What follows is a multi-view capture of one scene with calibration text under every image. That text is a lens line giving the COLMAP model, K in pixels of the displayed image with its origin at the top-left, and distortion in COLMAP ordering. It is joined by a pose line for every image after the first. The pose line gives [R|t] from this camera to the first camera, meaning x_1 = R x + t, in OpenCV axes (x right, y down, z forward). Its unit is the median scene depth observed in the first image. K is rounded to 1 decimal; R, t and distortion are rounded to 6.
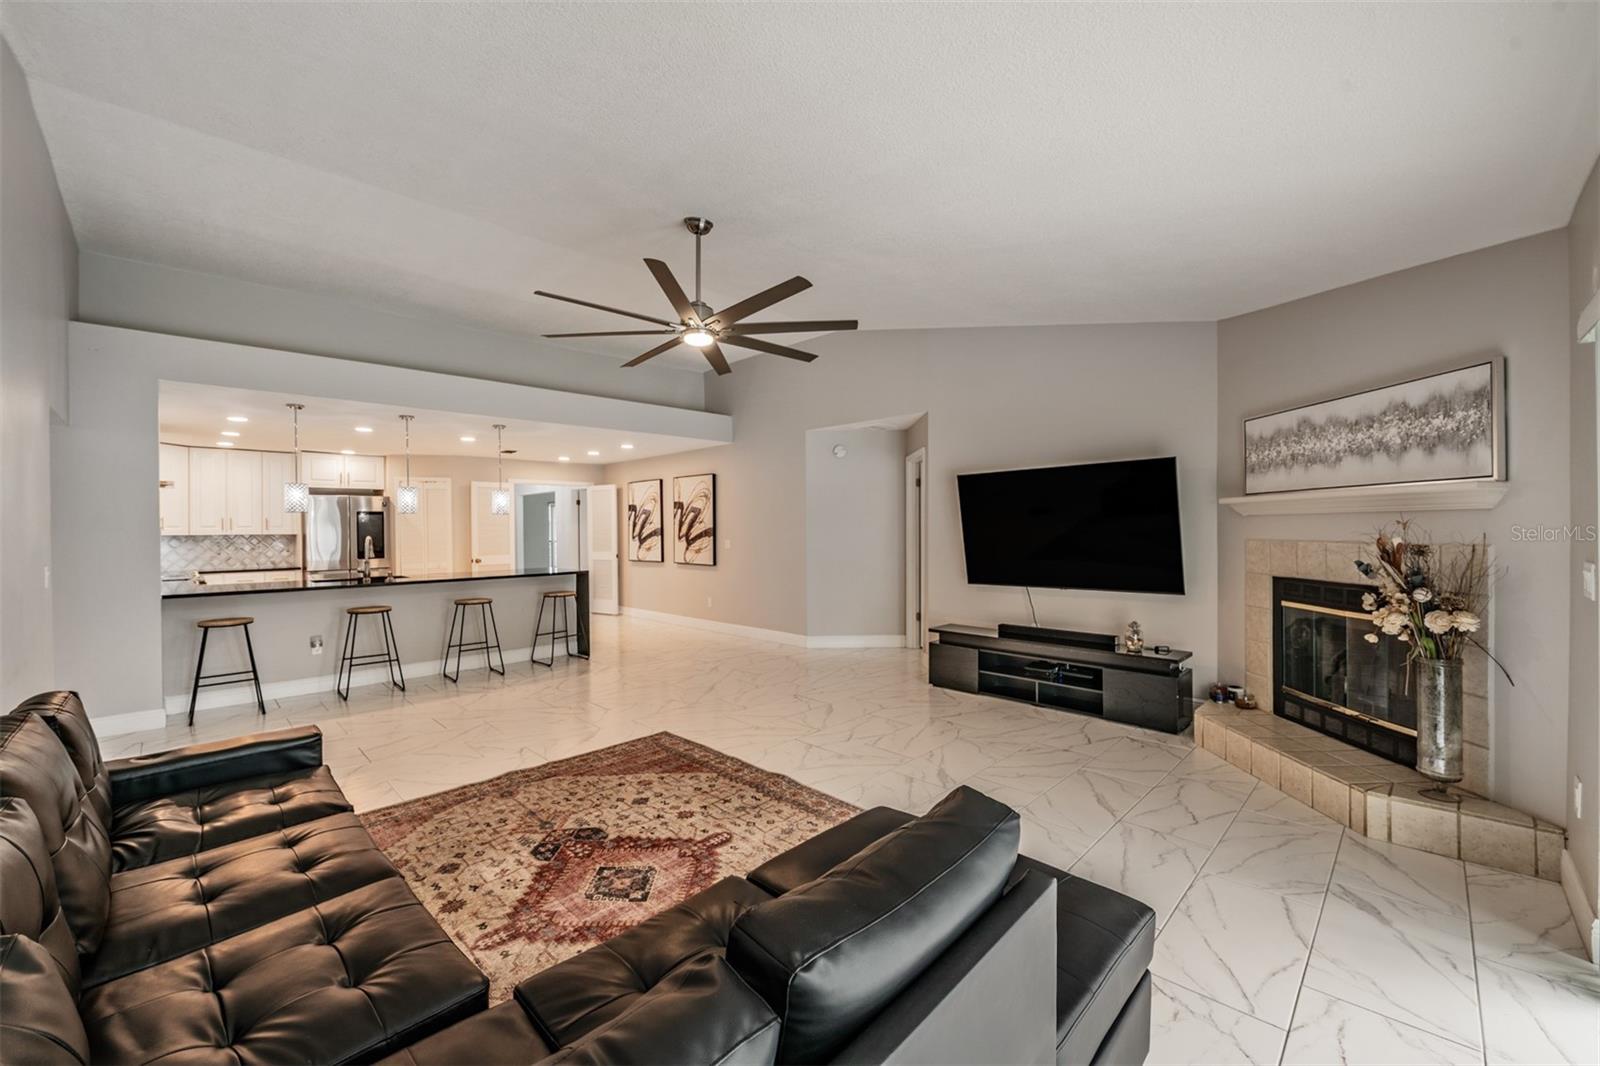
lens RADIAL K [[645.0, 0, 809.9], [0, 645.0, 527.2], [0, 0, 1]] dist [-0.000328, -0.003244]
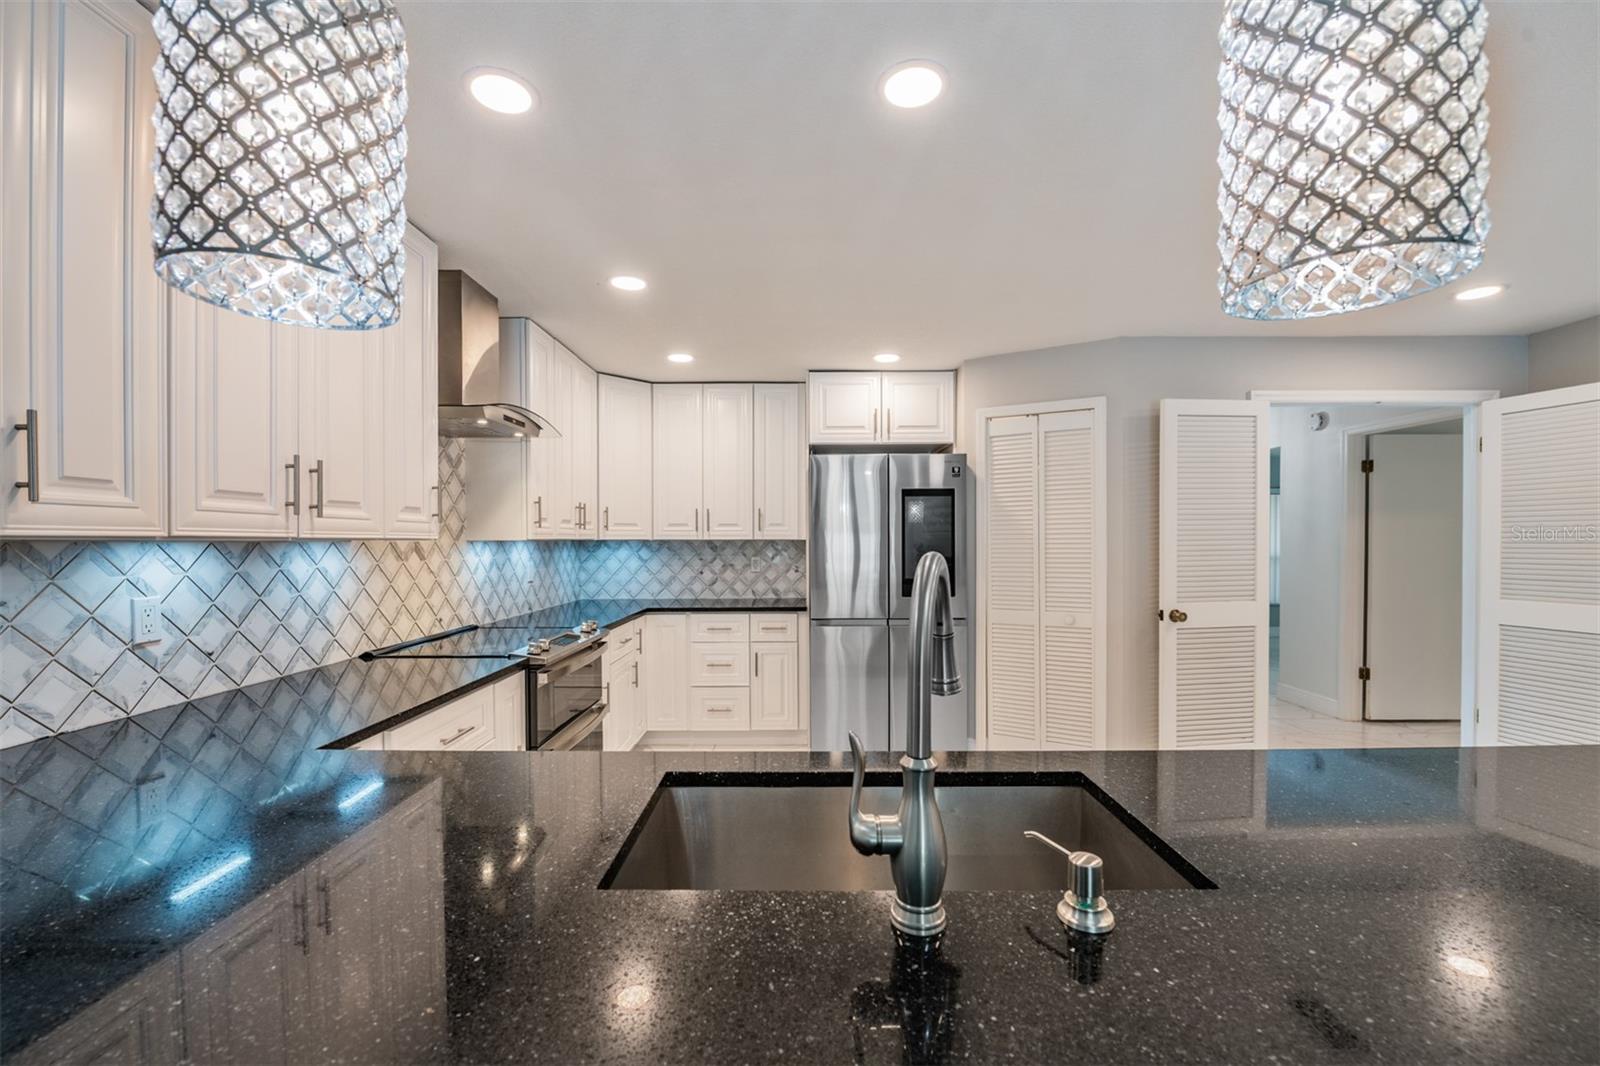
lens RADIAL K [[645.0, 0, 788.0], [0, 645.0, 548.8], [0, 0, 1]] dist [-0.000328, -0.003244]
pose [[0.697731, 0.016013, -0.716181, -0.415657], [-0.002955, 0.999806, 0.019477, 0.007930], [0.716354, -0.011473, 0.697643, 0.597870]]
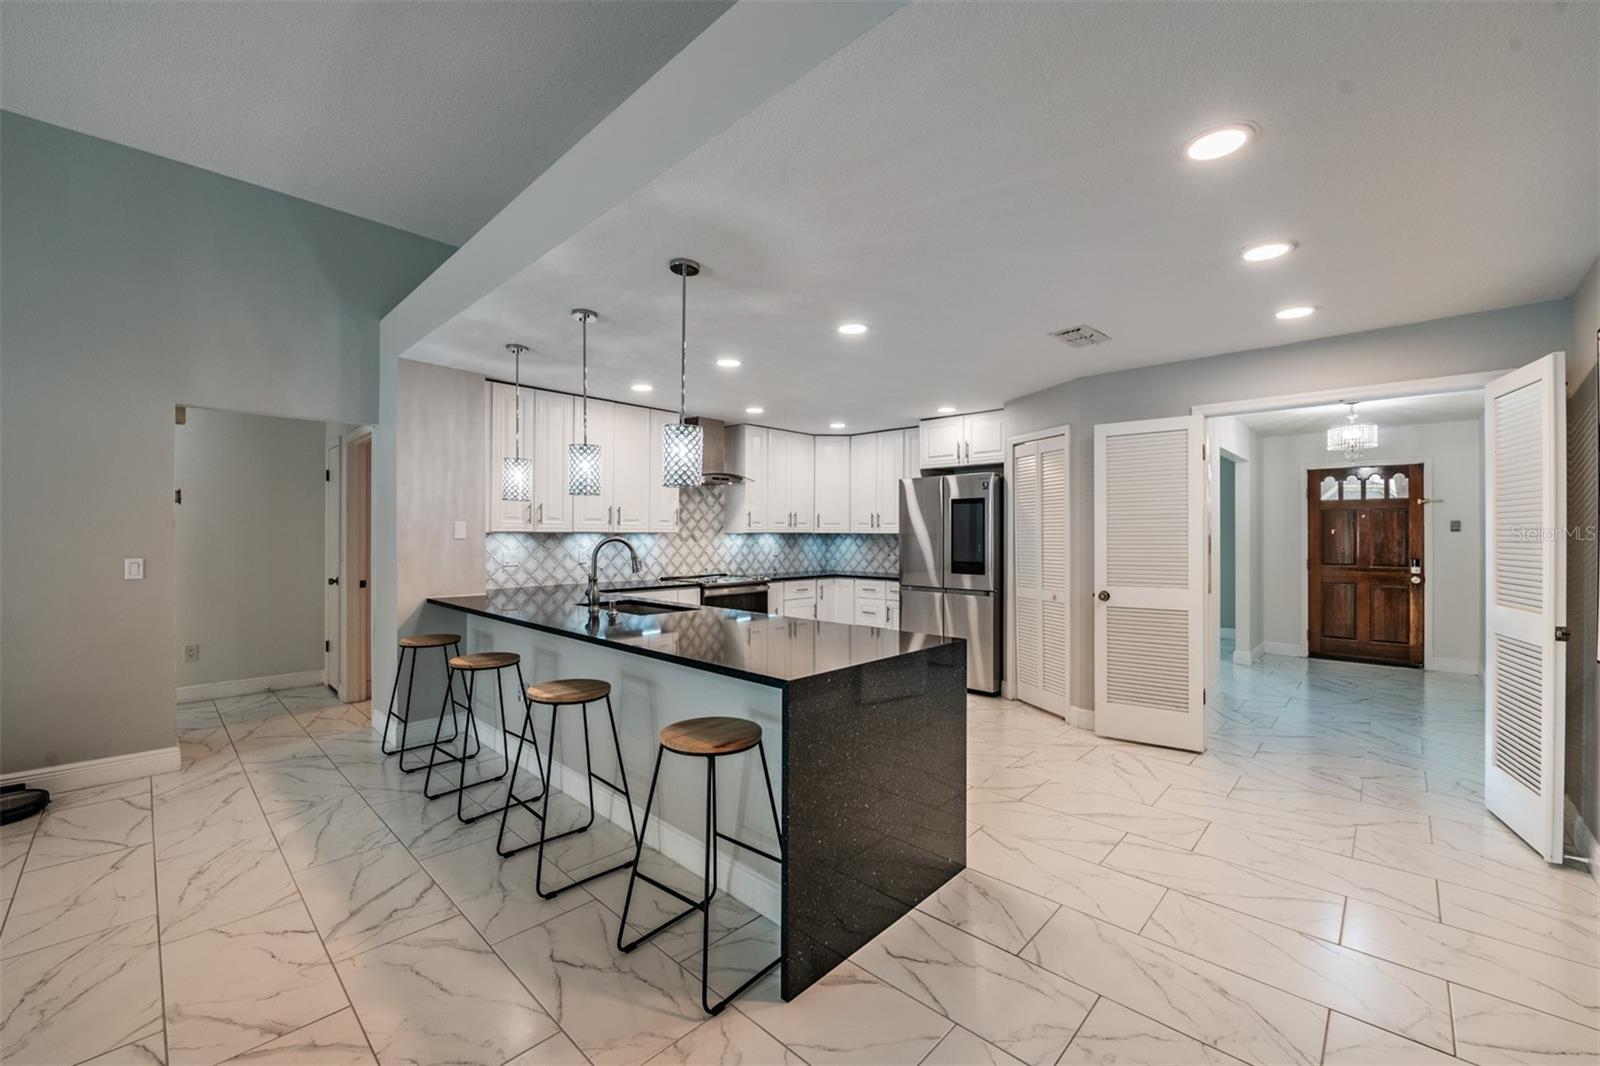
lens RADIAL K [[645.0, 0, 800.3], [0, 645.0, 531.2], [0, 0, 1]] dist [-0.000328, -0.003244]
pose [[0.014720, 0.006276, -0.999872, -0.057613], [-0.002660, 0.999977, 0.006238, 0.003793], [0.999888, 0.002567, 0.014737, 0.790755]]
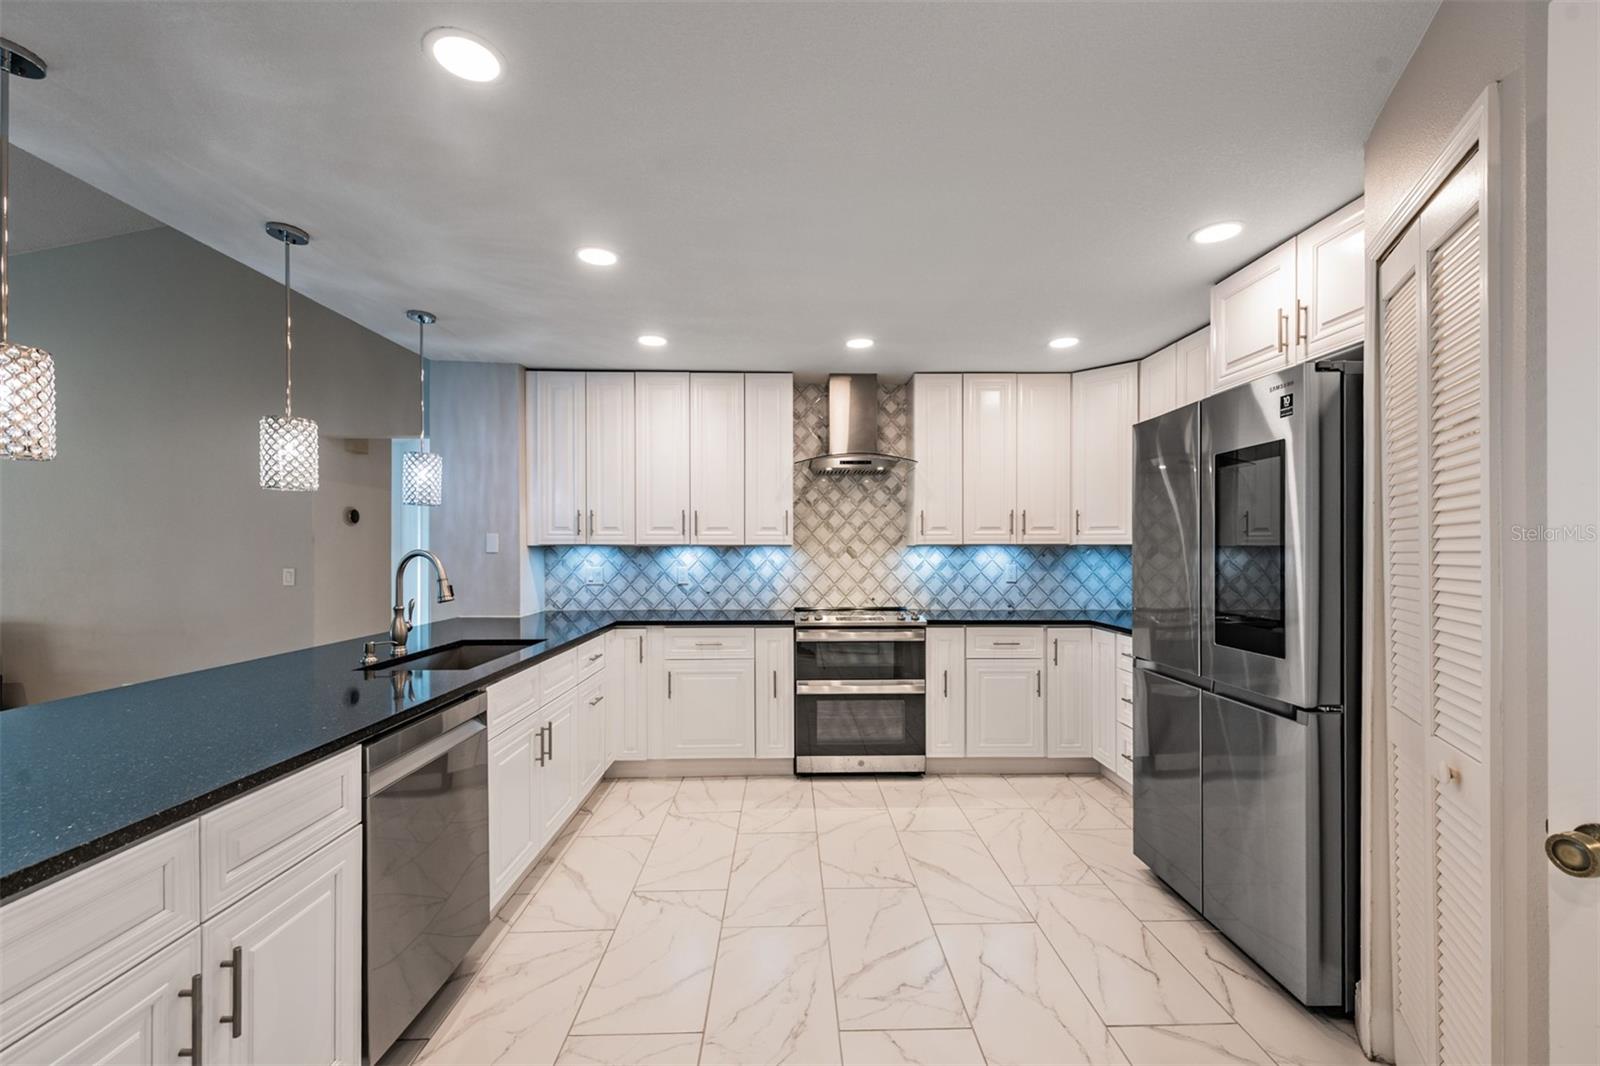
lens RADIAL K [[645.0, 0, 818.7], [0, 645.0, 545.2], [0, 0, 1]] dist [-0.000328, -0.003244]
pose [[-0.692472, 0.004629, -0.721430, -0.392417], [0.006551, 0.999979, 0.000129, 0.009845], [0.721415, -0.004637, -0.692488, 1.001529]]
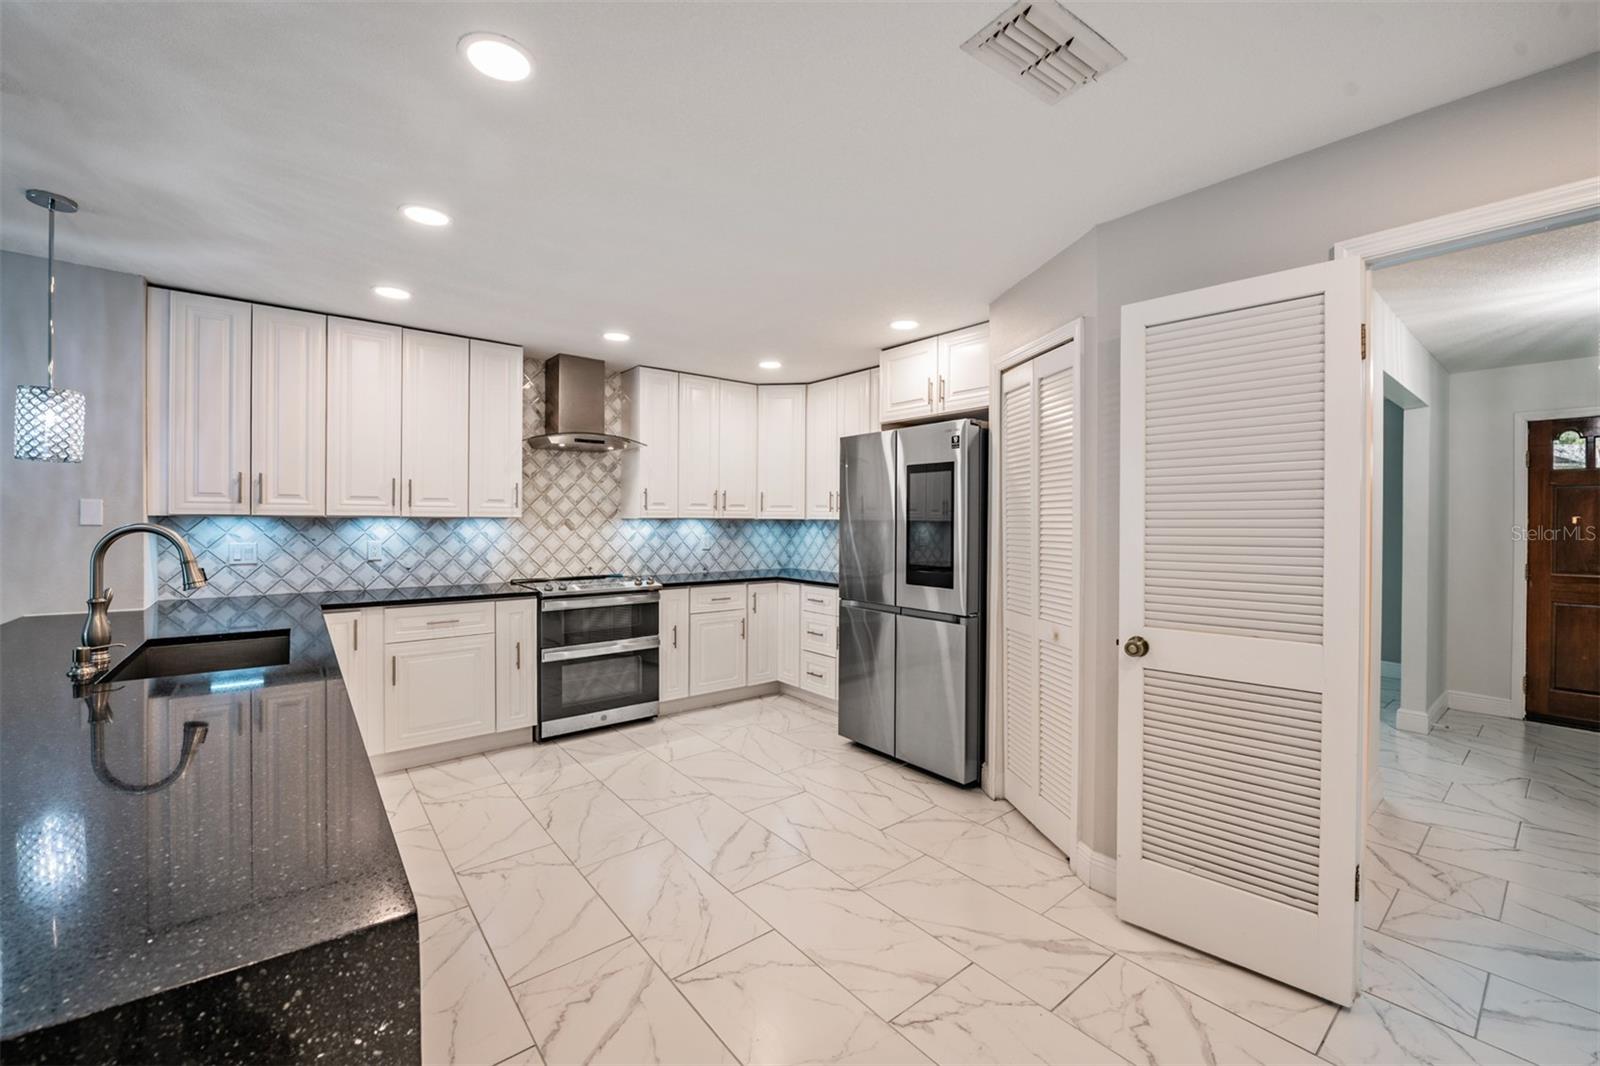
lens RADIAL K [[645.0, 0, 807.4], [0, 645.0, 524.3], [0, 0, 1]] dist [-0.000328, -0.003244]
pose [[-0.115008, 0.017187, -0.993216, -0.279267], [-0.005667, 0.999823, 0.017958, 0.005130], [0.993348, 0.007694, -0.114890, 0.927727]]
